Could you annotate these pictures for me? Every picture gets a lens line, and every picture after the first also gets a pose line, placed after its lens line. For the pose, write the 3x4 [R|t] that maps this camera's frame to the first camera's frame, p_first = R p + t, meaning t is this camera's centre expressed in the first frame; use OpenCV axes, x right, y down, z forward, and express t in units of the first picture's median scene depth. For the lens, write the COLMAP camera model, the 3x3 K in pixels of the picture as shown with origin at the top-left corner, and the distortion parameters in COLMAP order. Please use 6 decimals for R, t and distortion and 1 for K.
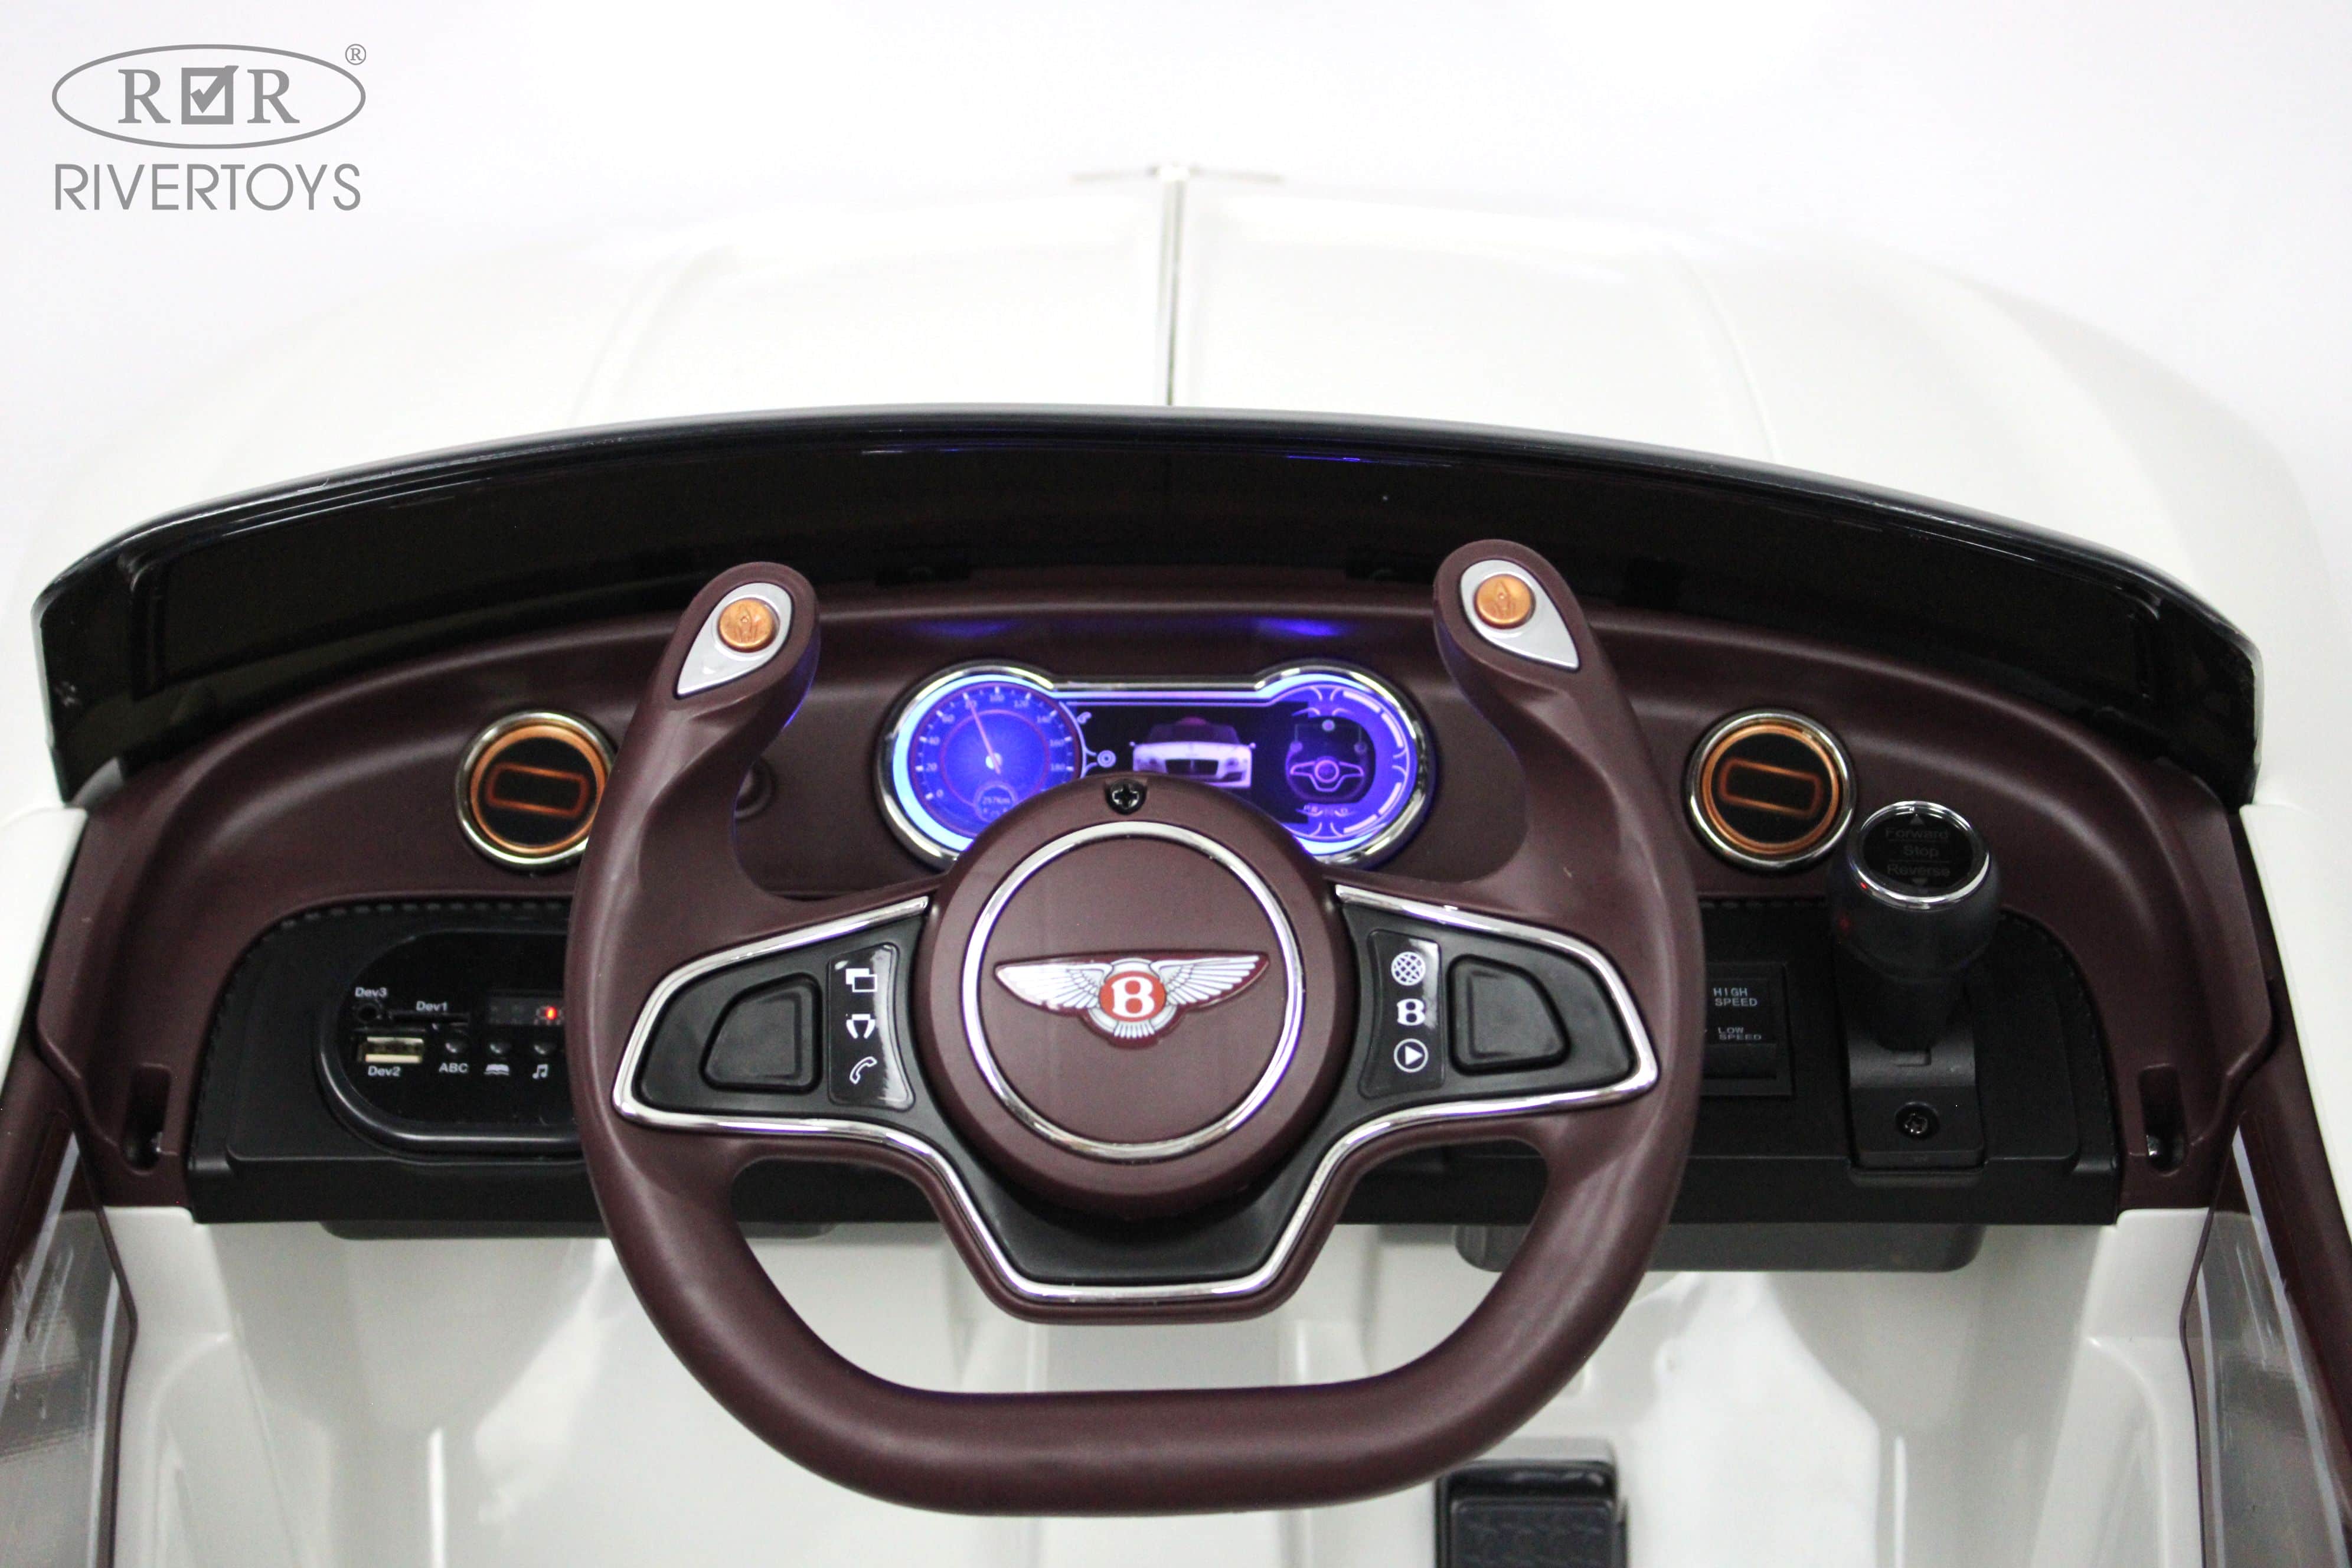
lens RADIAL K [[4546.3, 0, 1176.0], [0, 4546.3, 784.0], [0, 0, 1]] dist [-0.043015, -0.076077]
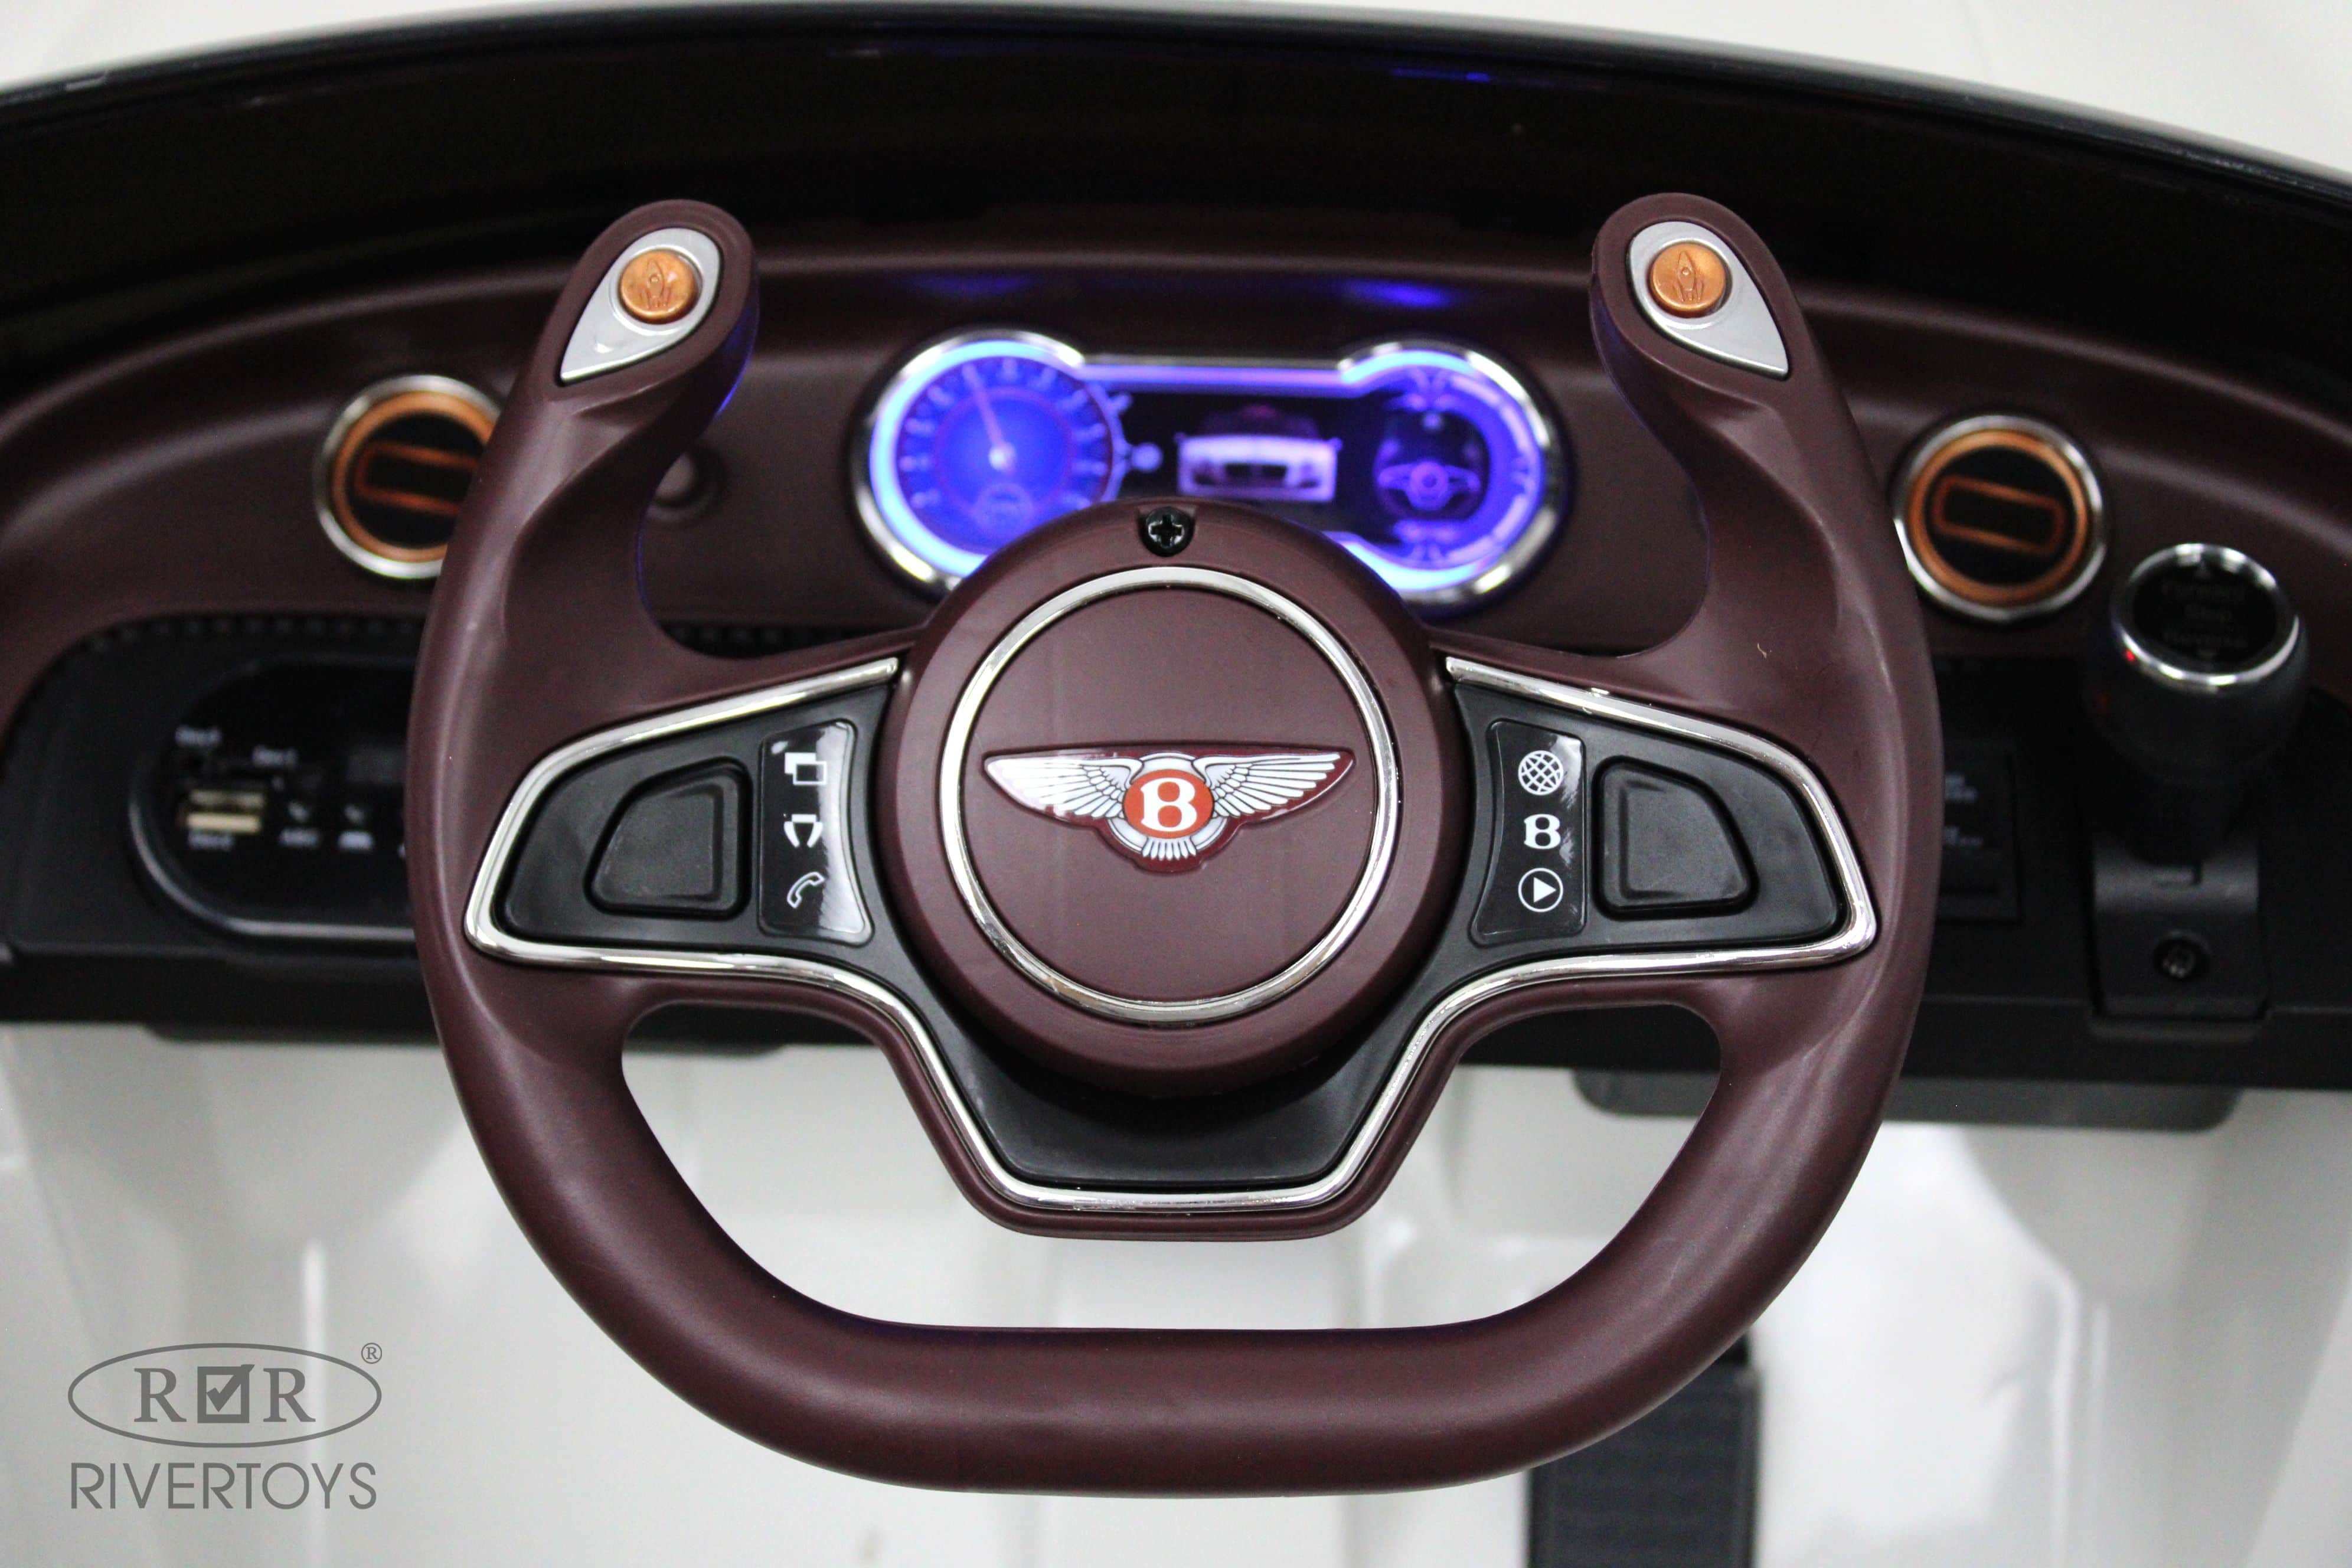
lens RADIAL K [[4408.6, 0, 1145.2], [0, 4408.6, 786.7], [0, 0, 1]] dist [0.002064, -0.279271]
pose [[0.999480, 0.026405, -0.018522, -0.000069], [-0.024612, 0.995536, 0.091118, -0.021169], [0.020845, -0.090615, 0.995668, 0.280938]]
